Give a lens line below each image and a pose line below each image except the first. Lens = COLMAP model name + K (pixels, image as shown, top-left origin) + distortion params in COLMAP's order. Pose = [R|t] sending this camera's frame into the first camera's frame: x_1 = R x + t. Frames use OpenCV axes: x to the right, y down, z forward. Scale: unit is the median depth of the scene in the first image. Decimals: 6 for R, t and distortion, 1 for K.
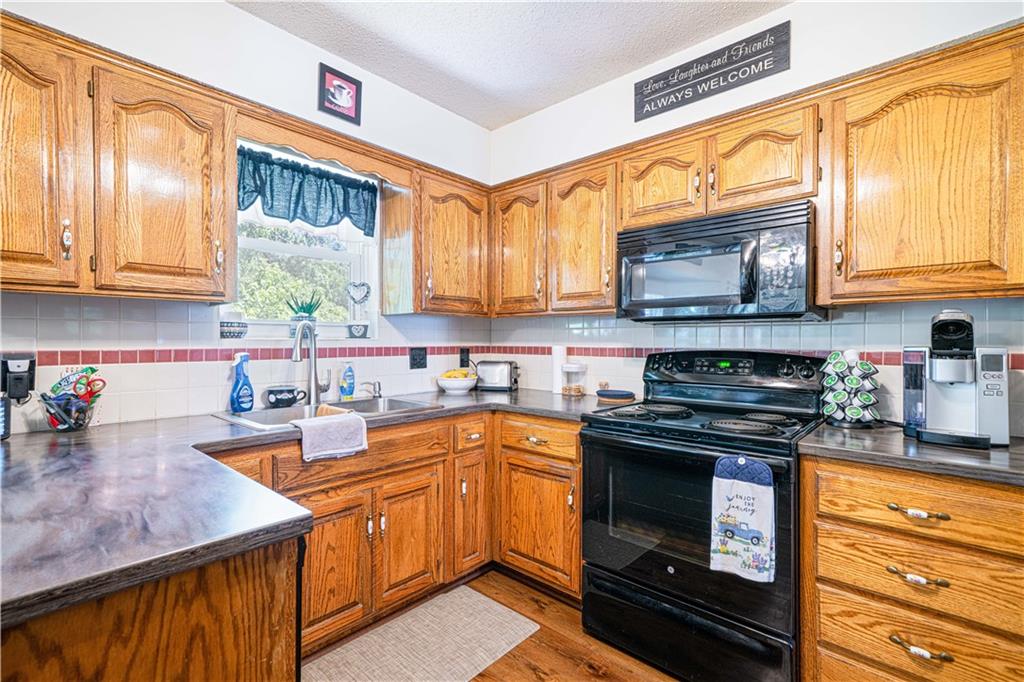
lens RADIAL K [[463.6, 0, 512.0], [0, 463.6, 341.0], [0, 0, 1]] dist [0.008260, 0.000635]
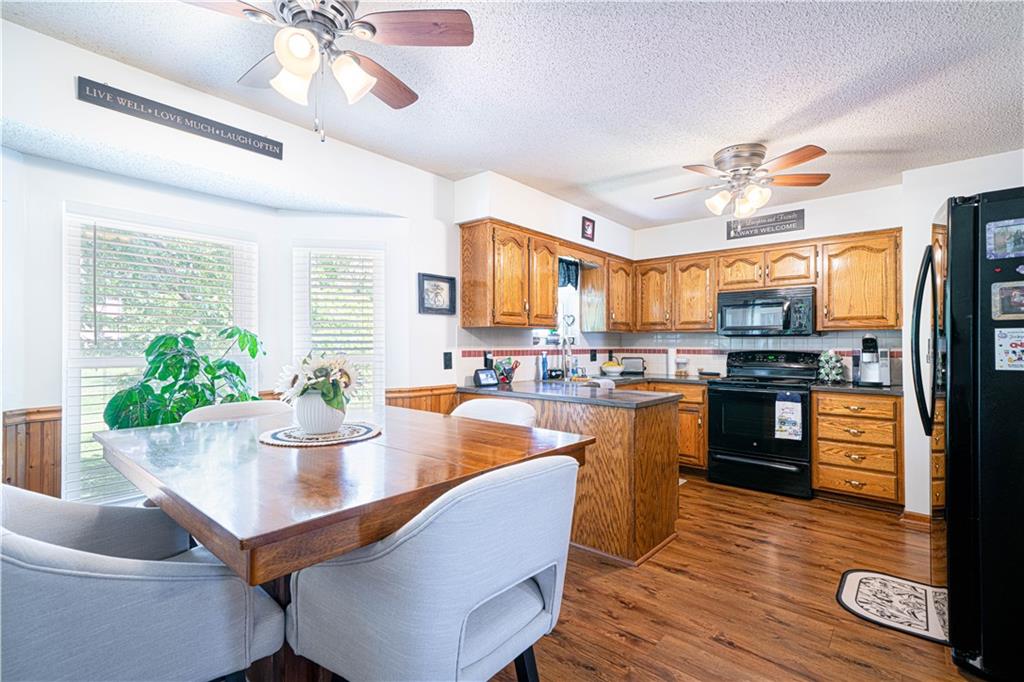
lens RADIAL K [[459.8, 0, 505.3], [0, 459.8, 341.9], [0, 0, 1]] dist [0.002593, 0.000235]
pose [[0.999986, -0.001010, 0.005269, -0.788608], [0.001042, 0.999980, -0.006243, -0.007265], [-0.005263, 0.006248, 0.999967, -1.116278]]
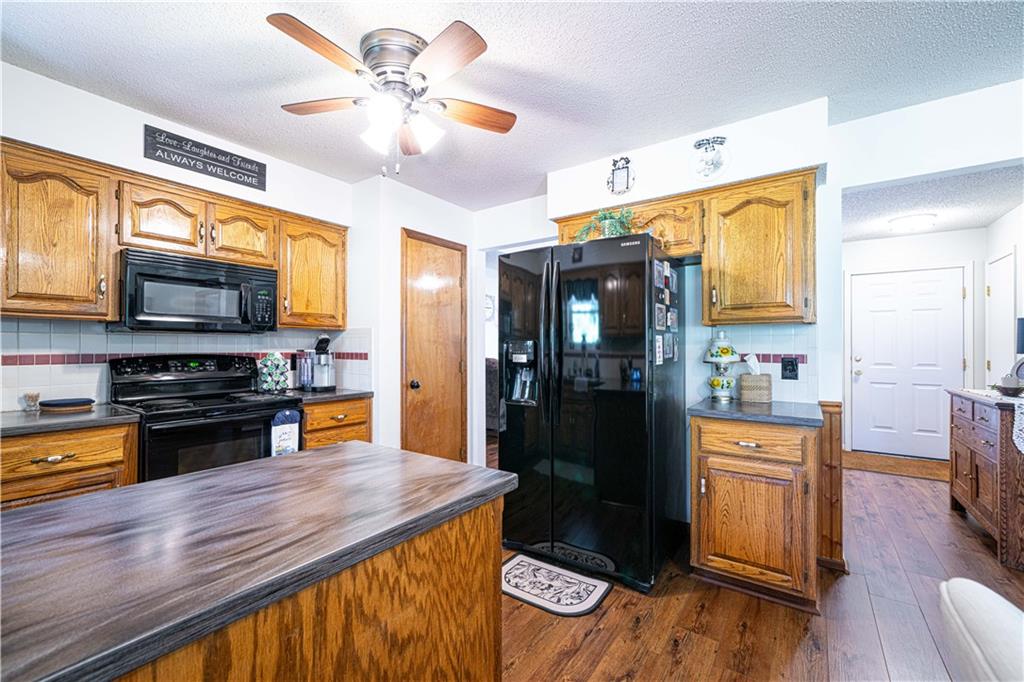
lens RADIAL K [[432.2, 0, 499.9], [0, 432.2, 344.9], [0, 0, 1]] dist [0.000703, 0.000075]
pose [[-0.101360, 0.000811, 0.994850, -0.957301], [-0.002992, 0.999995, -0.001120, -0.008641], [-0.994845, -0.003090, -0.101357, 0.250886]]
